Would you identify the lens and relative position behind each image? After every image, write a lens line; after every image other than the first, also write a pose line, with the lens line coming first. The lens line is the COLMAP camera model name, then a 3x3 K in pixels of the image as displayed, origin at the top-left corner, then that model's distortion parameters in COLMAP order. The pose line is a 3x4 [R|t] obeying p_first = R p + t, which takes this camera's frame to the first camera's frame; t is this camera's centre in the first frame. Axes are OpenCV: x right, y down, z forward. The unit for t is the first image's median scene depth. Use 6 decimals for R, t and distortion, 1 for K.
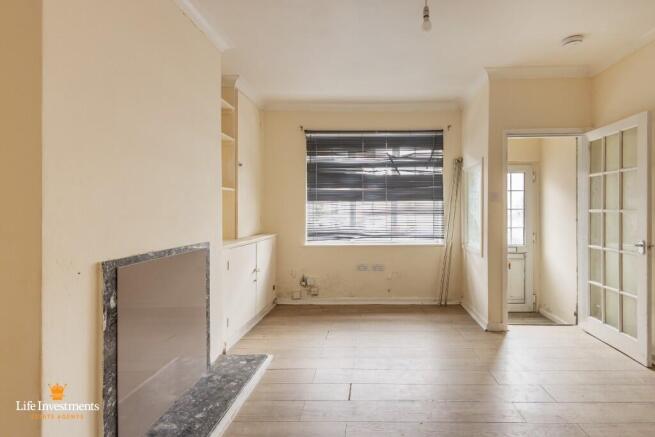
lens RADIAL K [[314.9, 0, 366.2], [0, 314.9, 216.7], [0, 0, 1]] dist [0.001139, 0.000254]
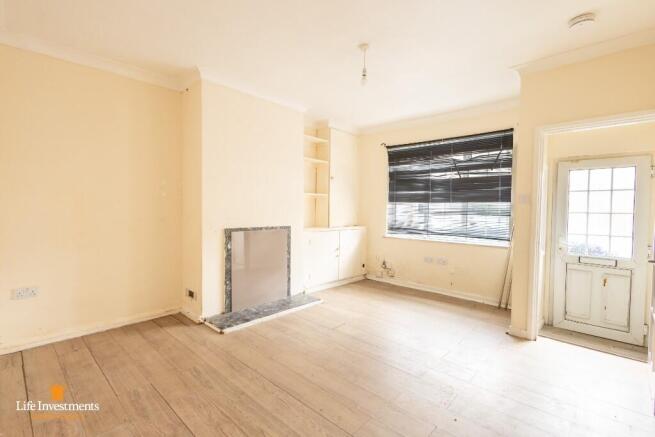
lens RADIAL K [[296.0, 0, 326.3], [0, 296.0, 228.2], [0, 0, 1]] dist [-0.000204, -0.000127]
pose [[0.740877, 0.062601, -0.668717, 0.435628], [-0.031549, 0.997791, 0.058454, -0.006363], [0.670900, -0.022210, 0.741216, -0.056857]]
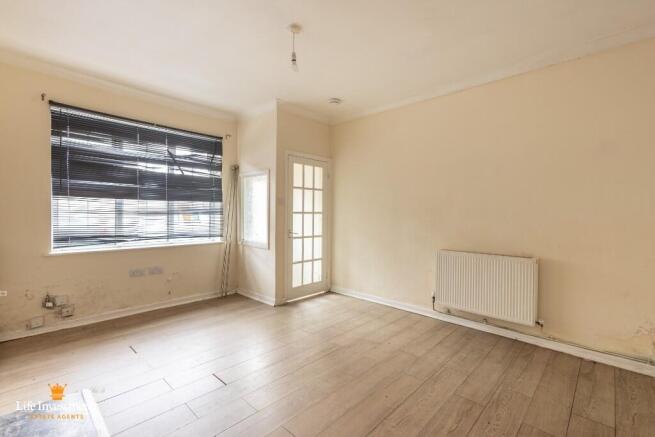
lens RADIAL K [[296.0, 0, 326.3], [0, 296.0, 228.2], [0, 0, 1]] dist [-0.000204, -0.000127]
pose [[0.677084, -0.026757, 0.735419, -0.269179], [-0.000997, 0.999305, 0.037275, 0.000856], [-0.735905, -0.025972, 0.676587, 0.031956]]
